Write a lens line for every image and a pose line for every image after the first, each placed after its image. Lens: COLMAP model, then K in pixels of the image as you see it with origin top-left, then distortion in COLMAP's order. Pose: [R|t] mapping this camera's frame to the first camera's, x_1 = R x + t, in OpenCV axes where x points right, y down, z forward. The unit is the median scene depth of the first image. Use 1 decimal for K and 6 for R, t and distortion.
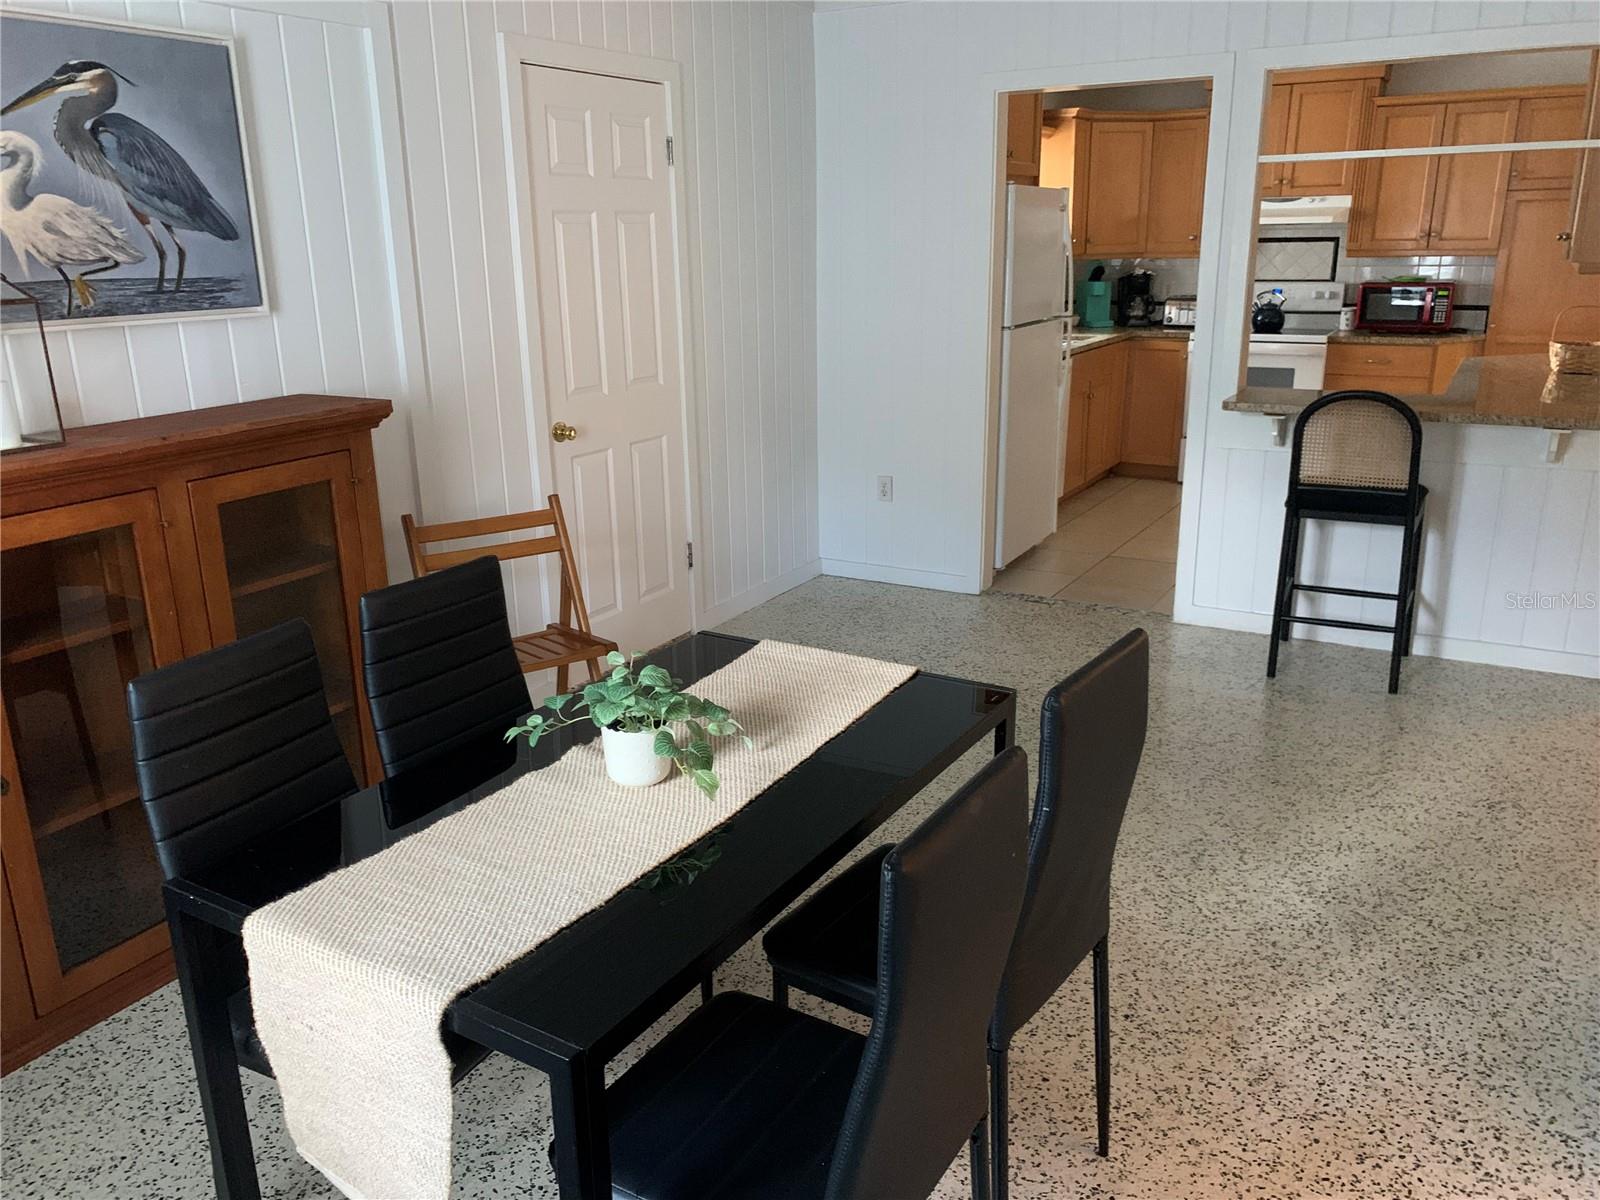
lens RADIAL K [[1217.5, 0, 800.0], [0, 1217.5, 600.0], [0, 0, 1]] dist [-0.001323, -0.000511]
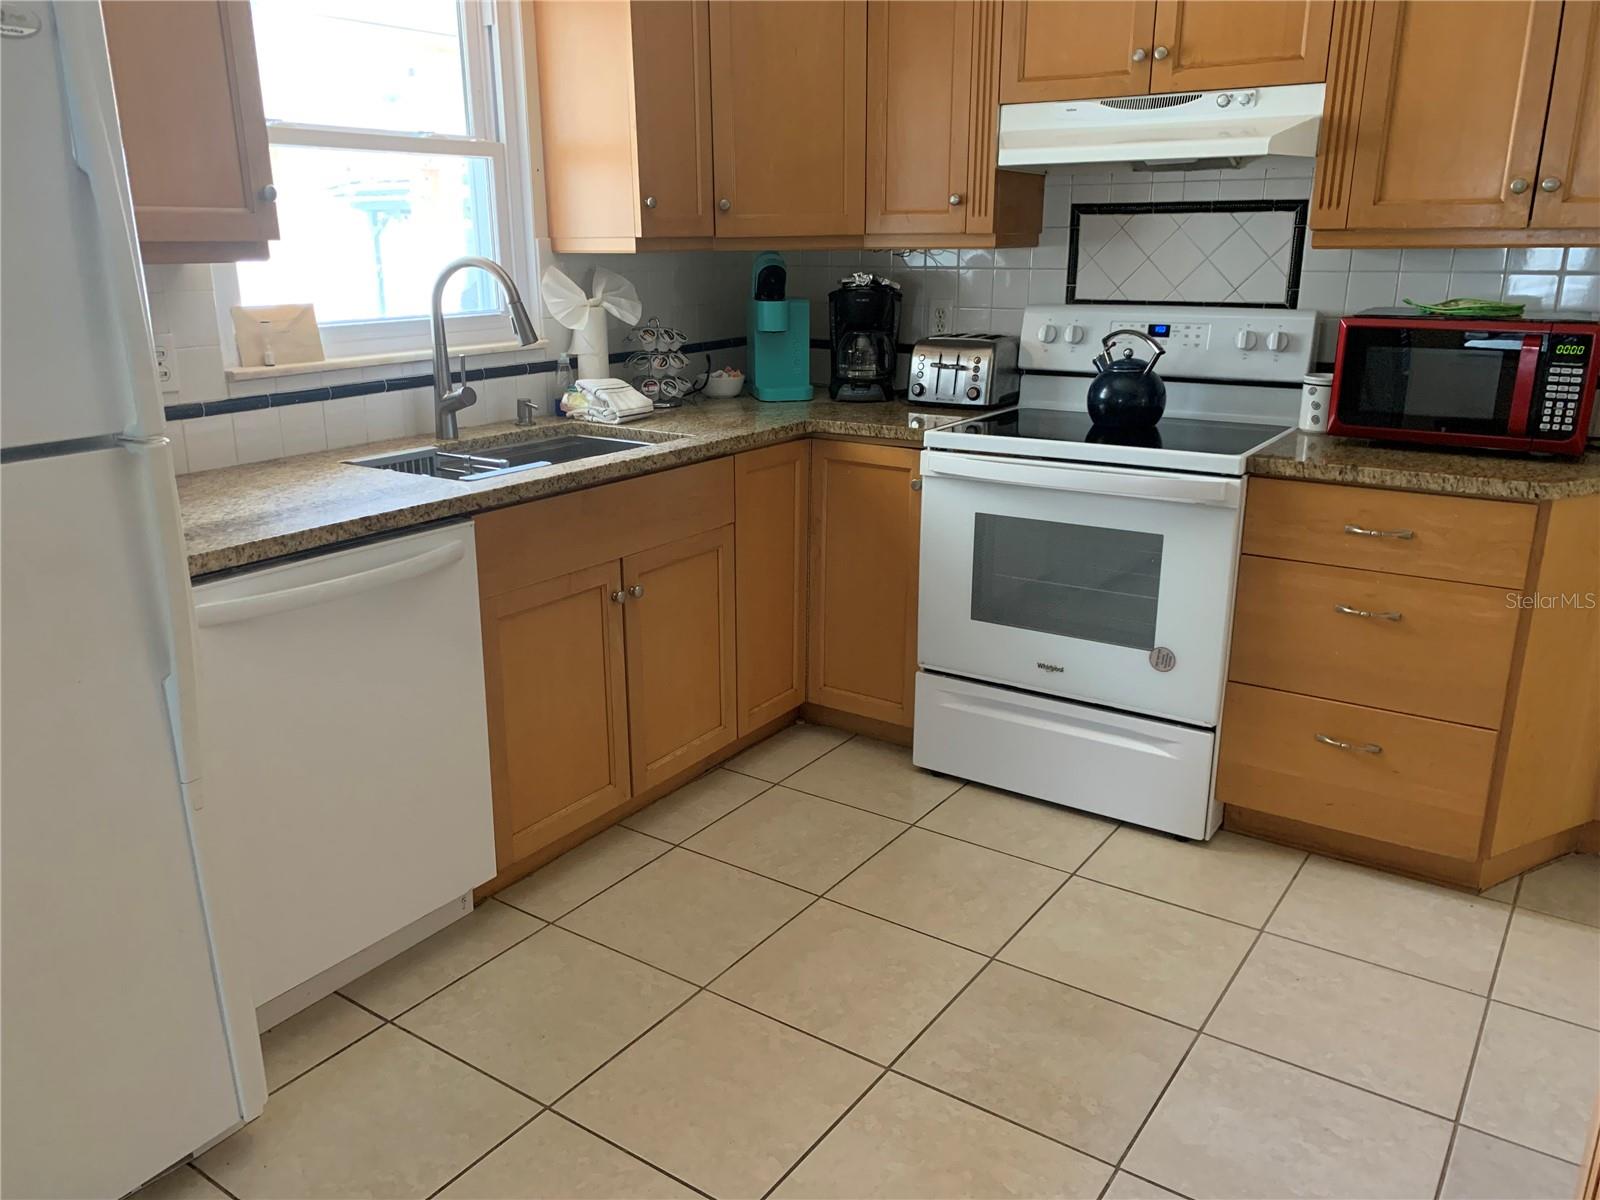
lens RADIAL K [[1217.5, 0, 800.0], [0, 1217.5, 600.0], [0, 0, 1]] dist [-0.001323, -0.000511]
pose [[0.997432, 0.028997, -0.065492, 0.306490], [-0.029274, 0.999566, -0.003274, -0.159209], [0.065369, 0.005183, 0.997848, 0.587139]]
